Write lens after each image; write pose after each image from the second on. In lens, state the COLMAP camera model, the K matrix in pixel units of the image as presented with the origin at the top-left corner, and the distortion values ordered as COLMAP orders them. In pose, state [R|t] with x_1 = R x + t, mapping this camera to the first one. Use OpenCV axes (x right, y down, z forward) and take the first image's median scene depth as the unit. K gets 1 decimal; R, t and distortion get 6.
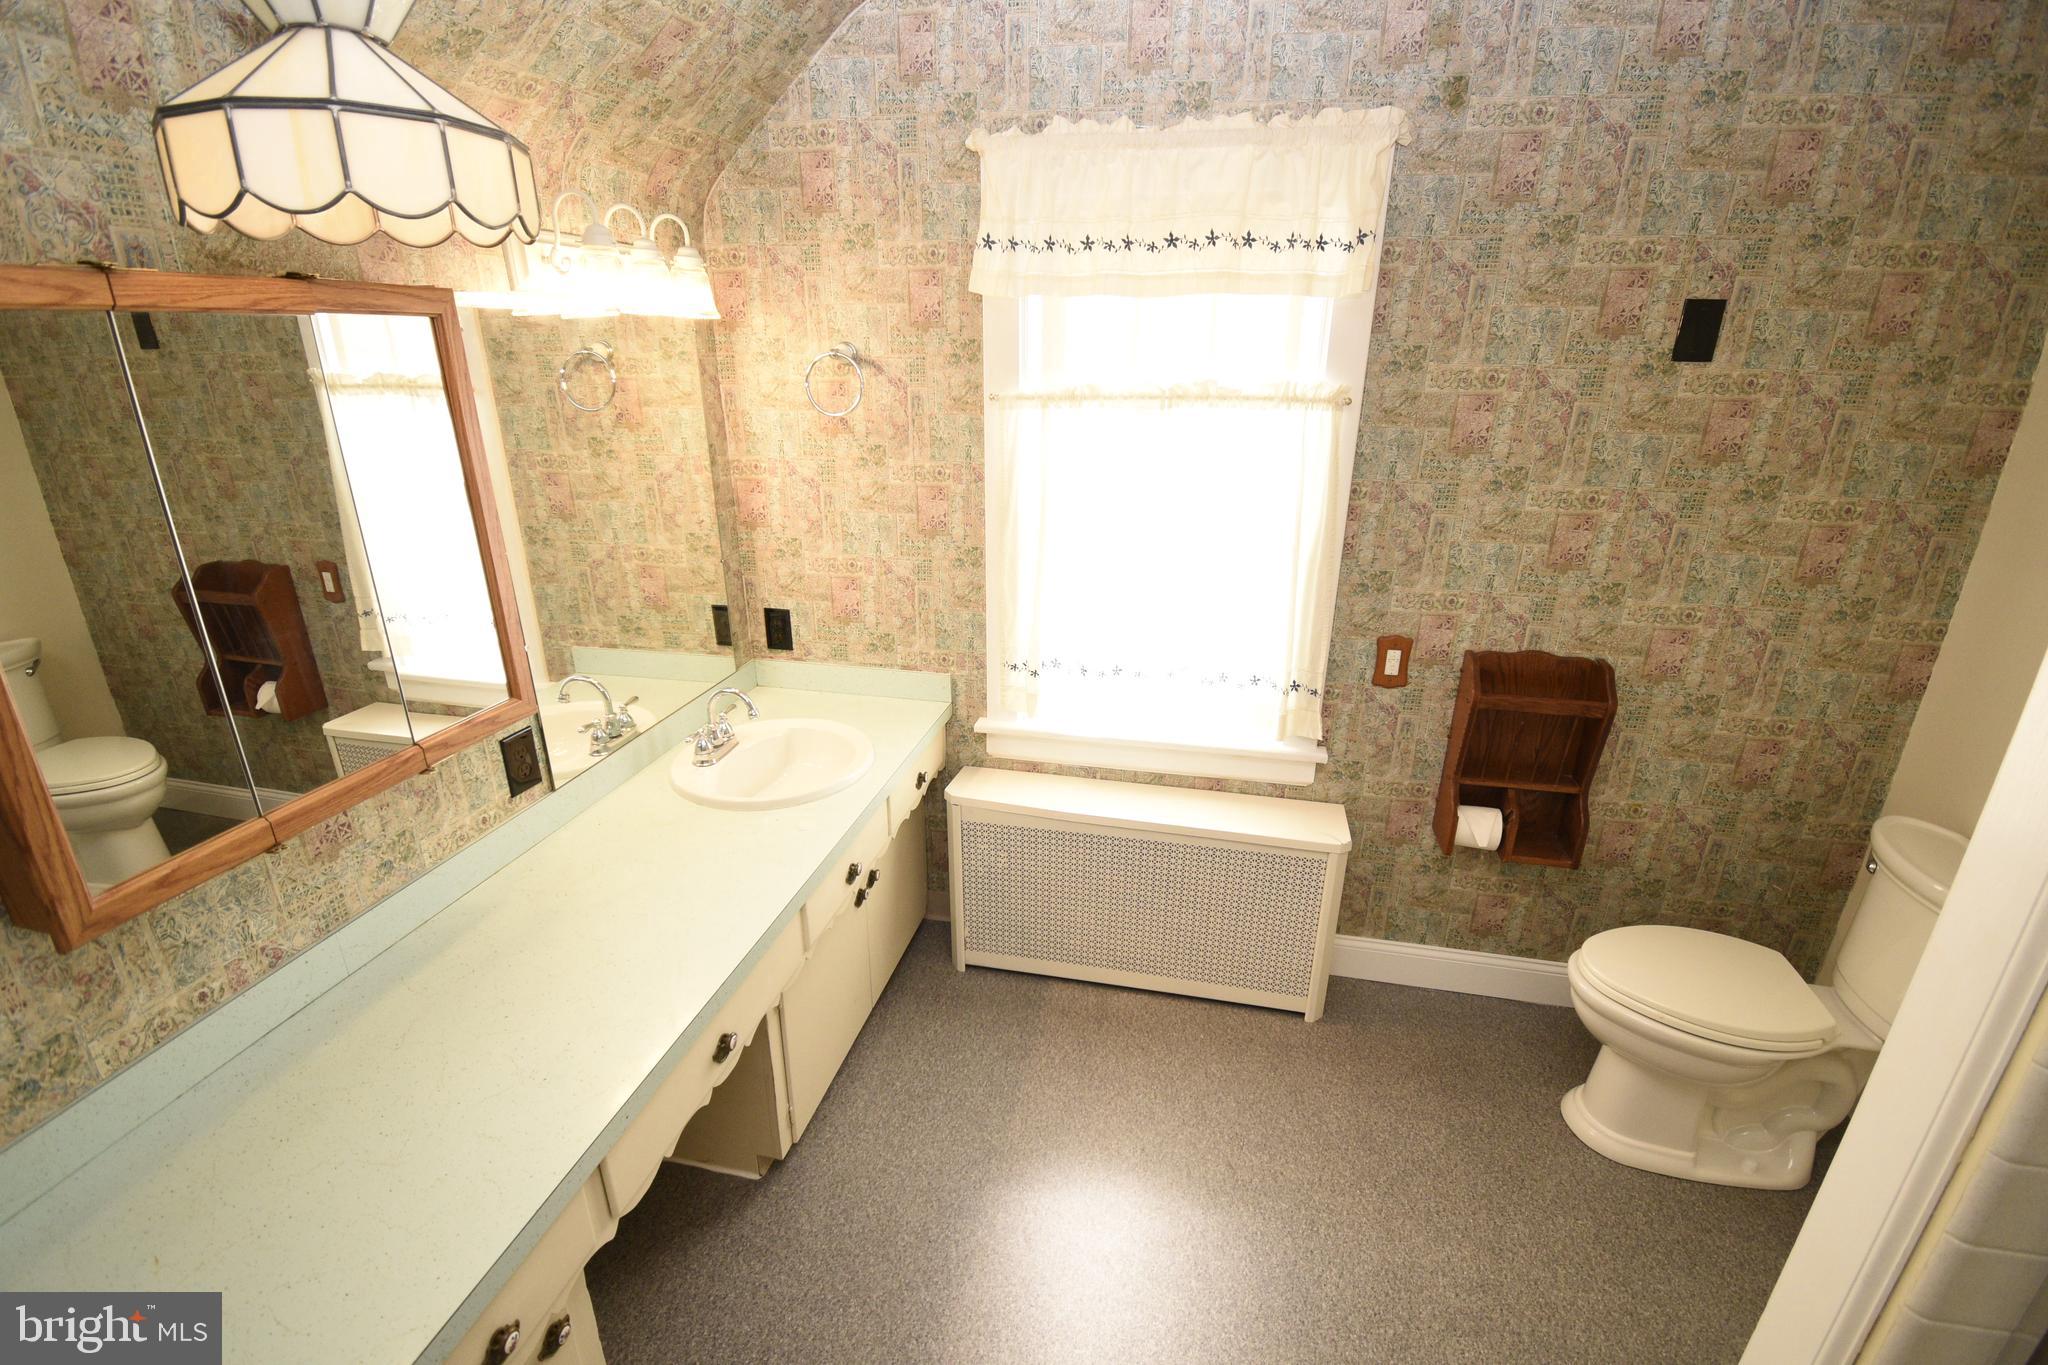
lens RADIAL K [[910.2, 0, 1036.8], [0, 910.2, 692.1], [0, 0, 1]] dist [0.024886, -0.027697]
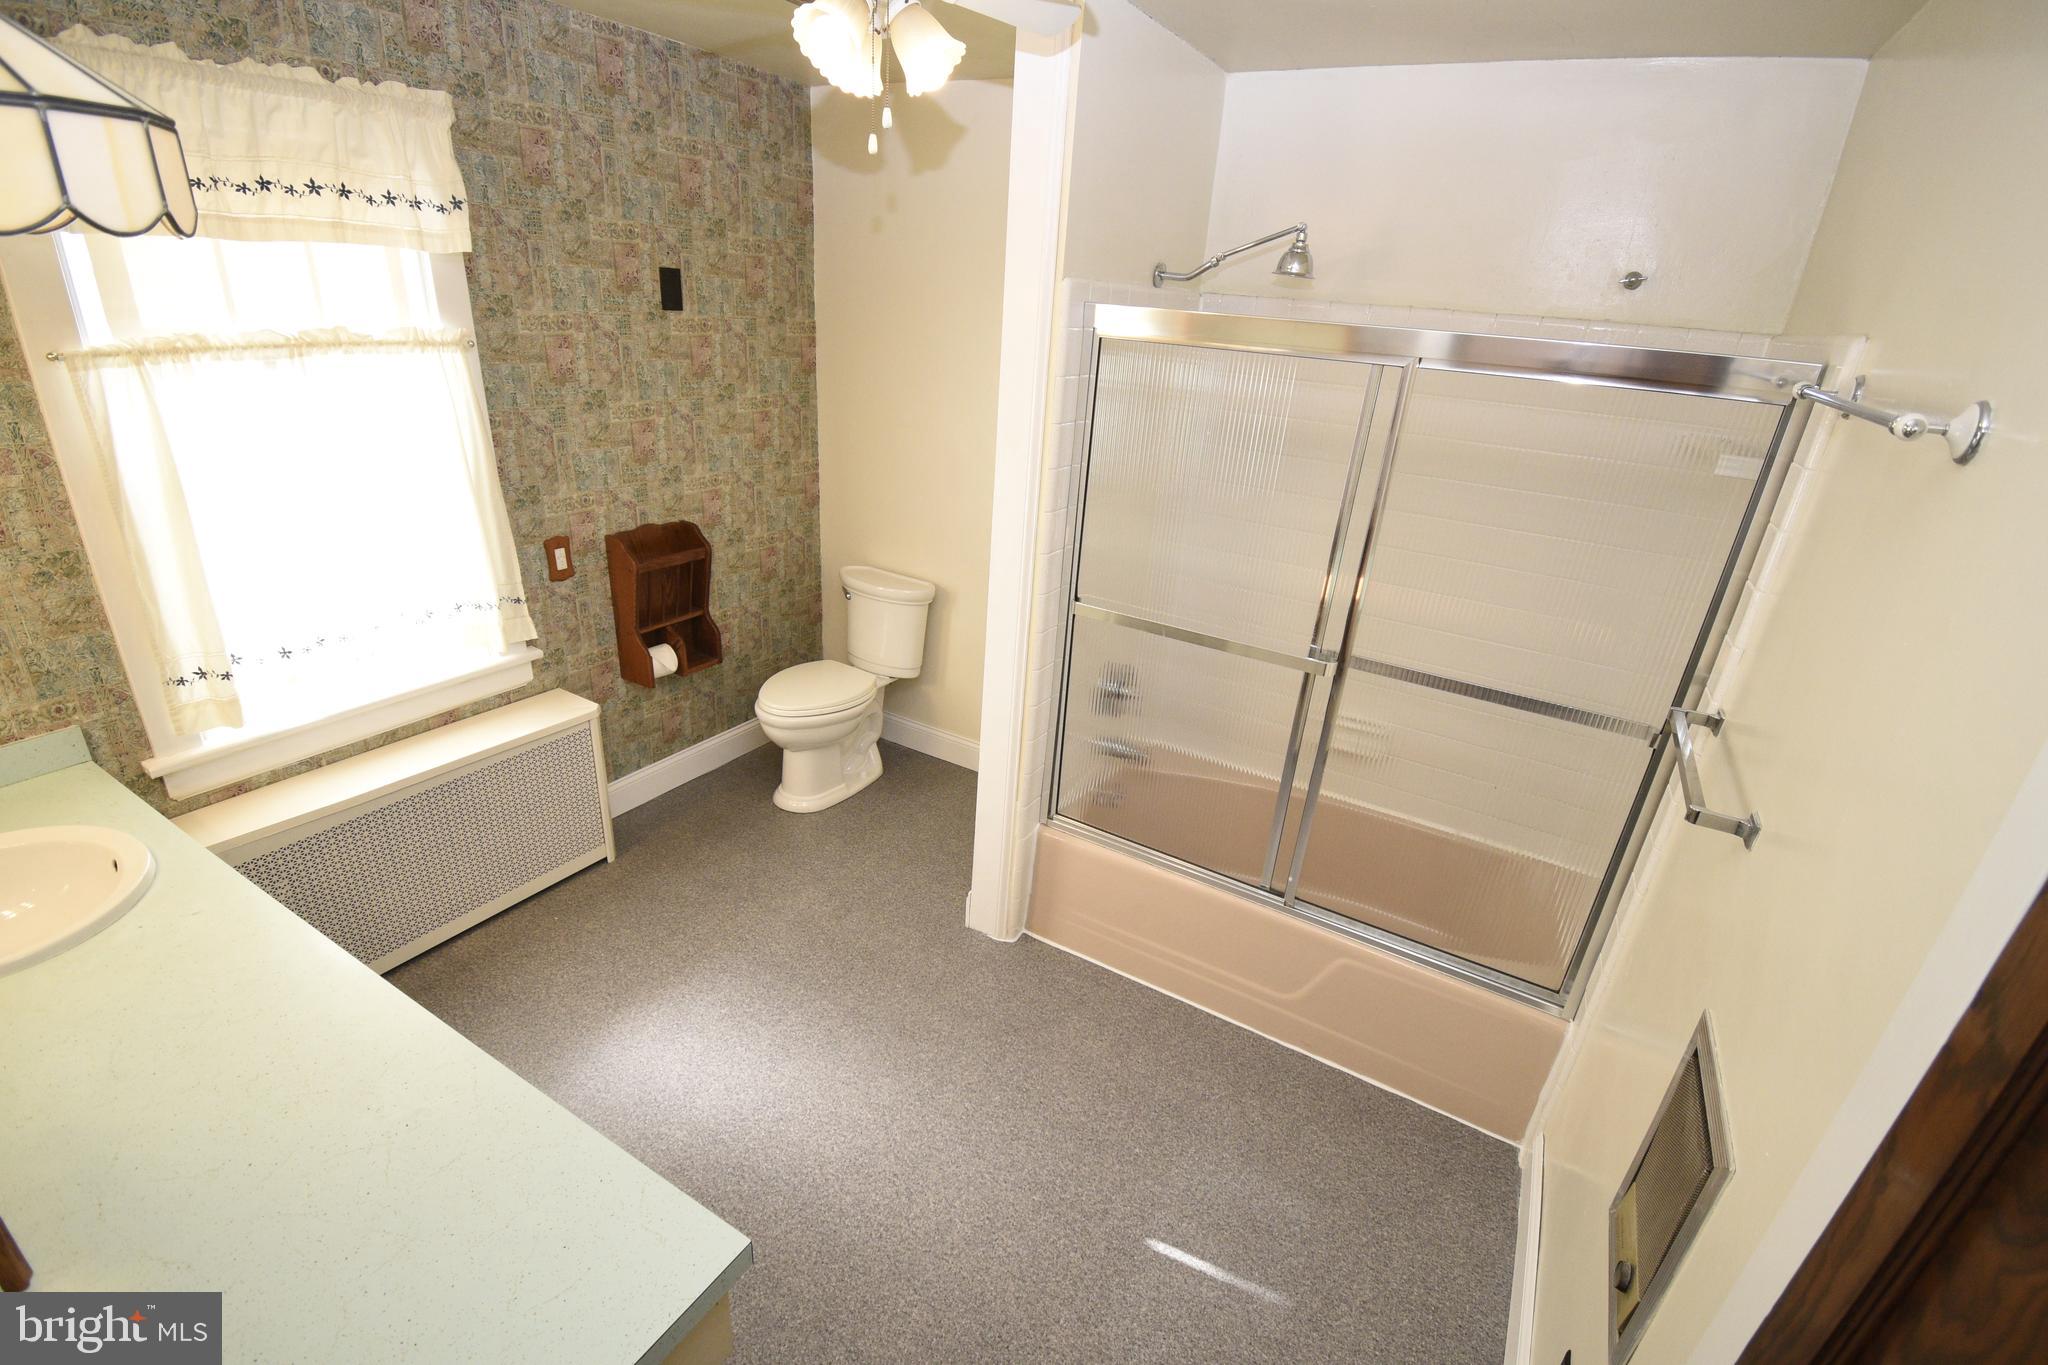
lens RADIAL K [[910.2, 0, 1036.8], [0, 910.2, 692.1], [0, 0, 1]] dist [0.024886, -0.027697]
pose [[0.309652, -0.368305, 0.876622, -0.566752], [0.271214, 0.917848, 0.289824, -0.052487], [-0.911350, 0.148008, 0.384103, -0.024869]]
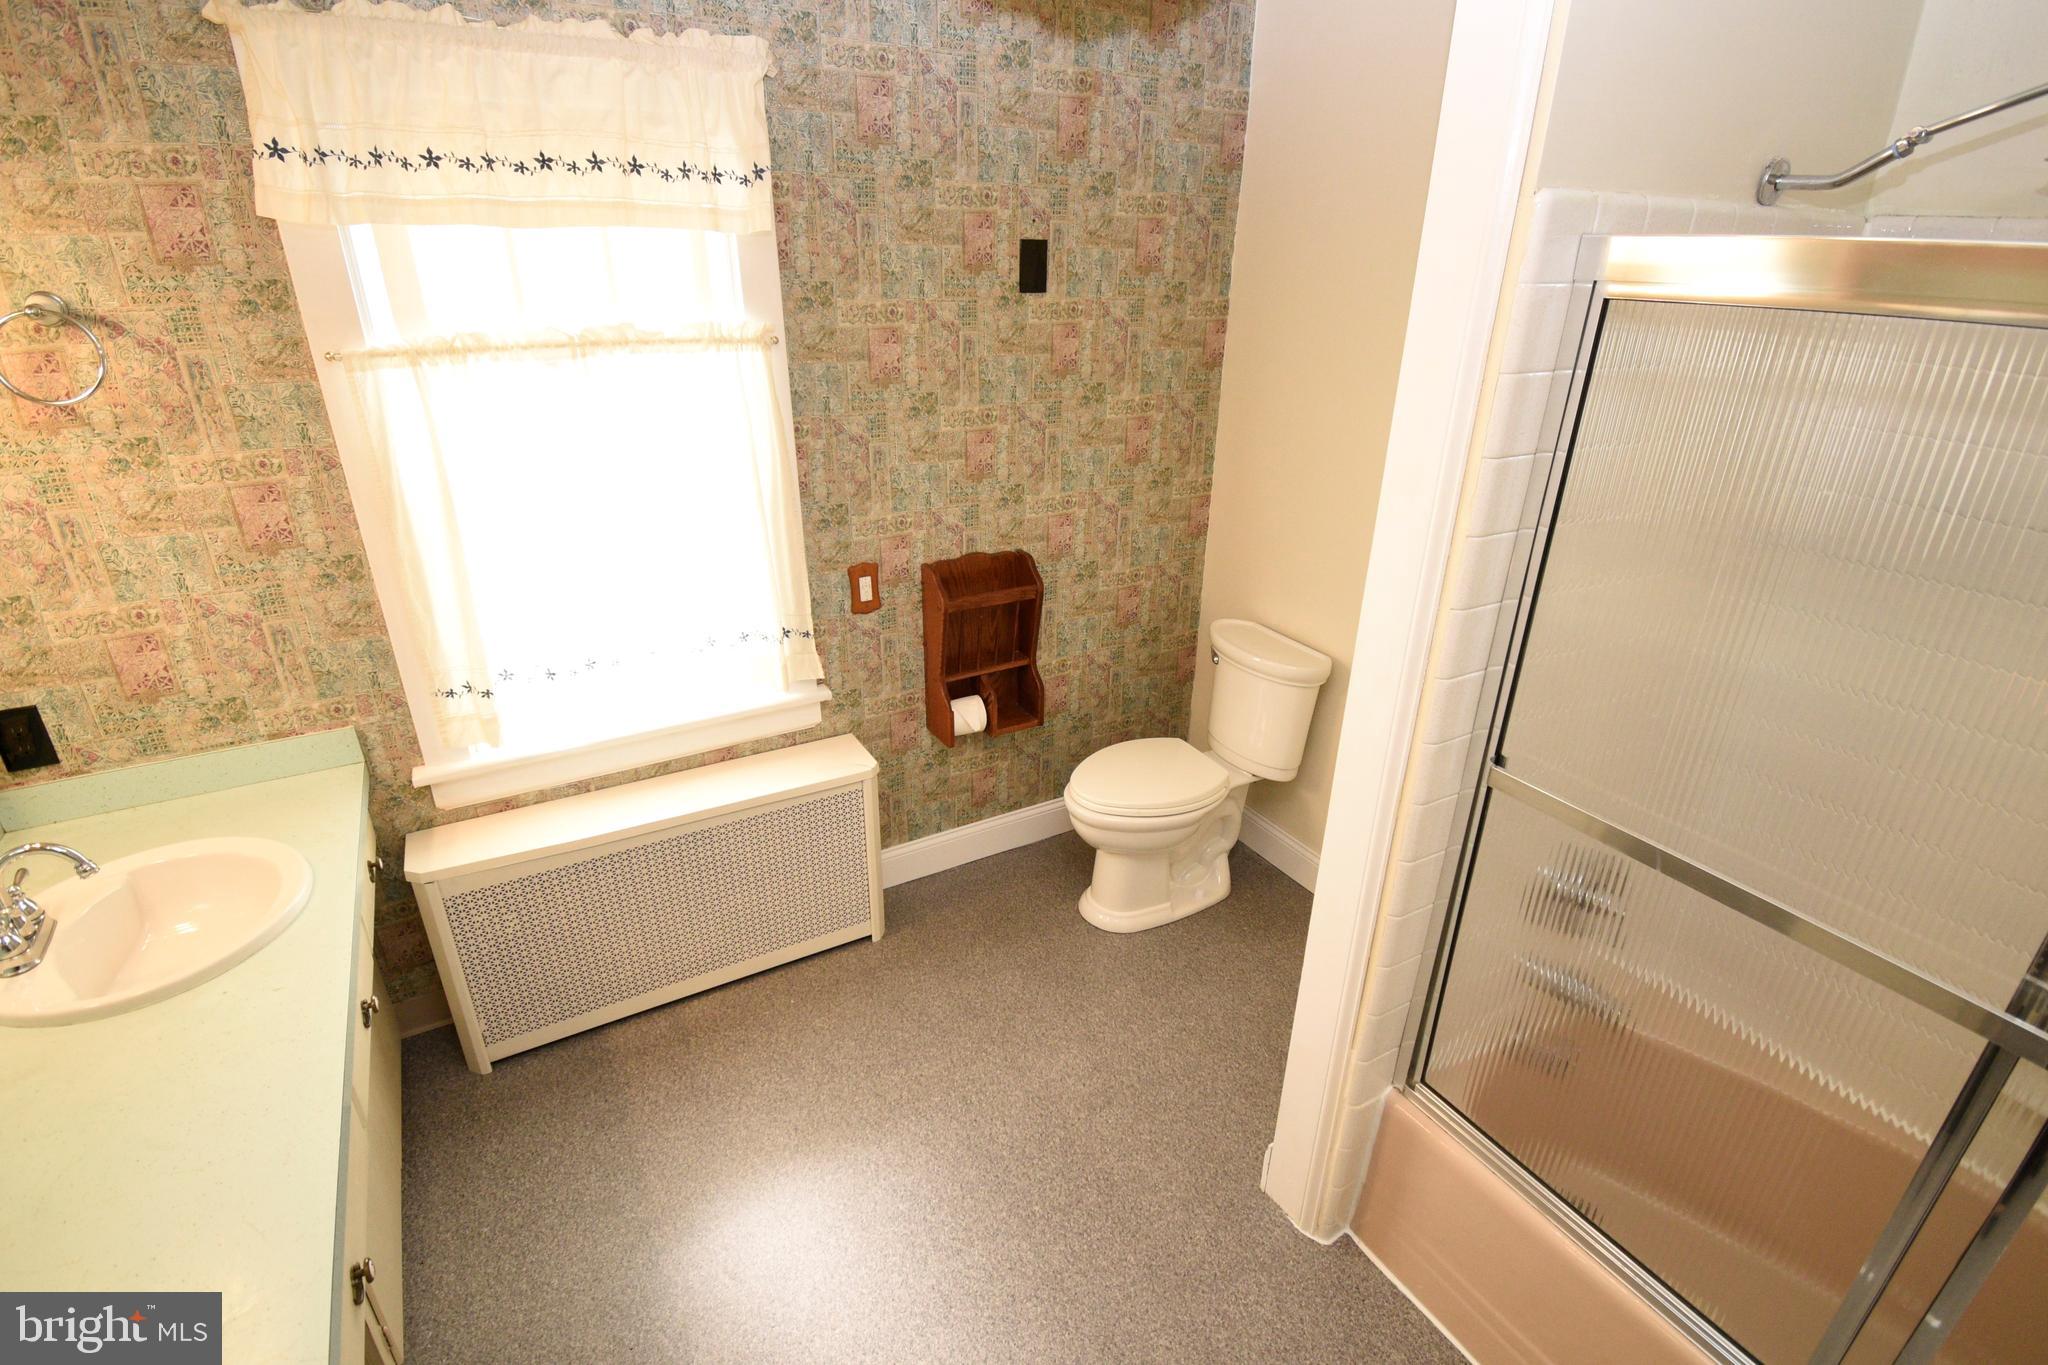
lens RADIAL K [[971.5, 0, 1037.9], [0, 971.5, 694.0], [0, 0, 1]] dist [0.030100, -0.032327]
pose [[0.740208, -0.277341, 0.612515, -0.187097], [0.231259, 0.960402, 0.155391, -0.045539], [-0.631357, 0.026628, 0.775035, 0.011966]]
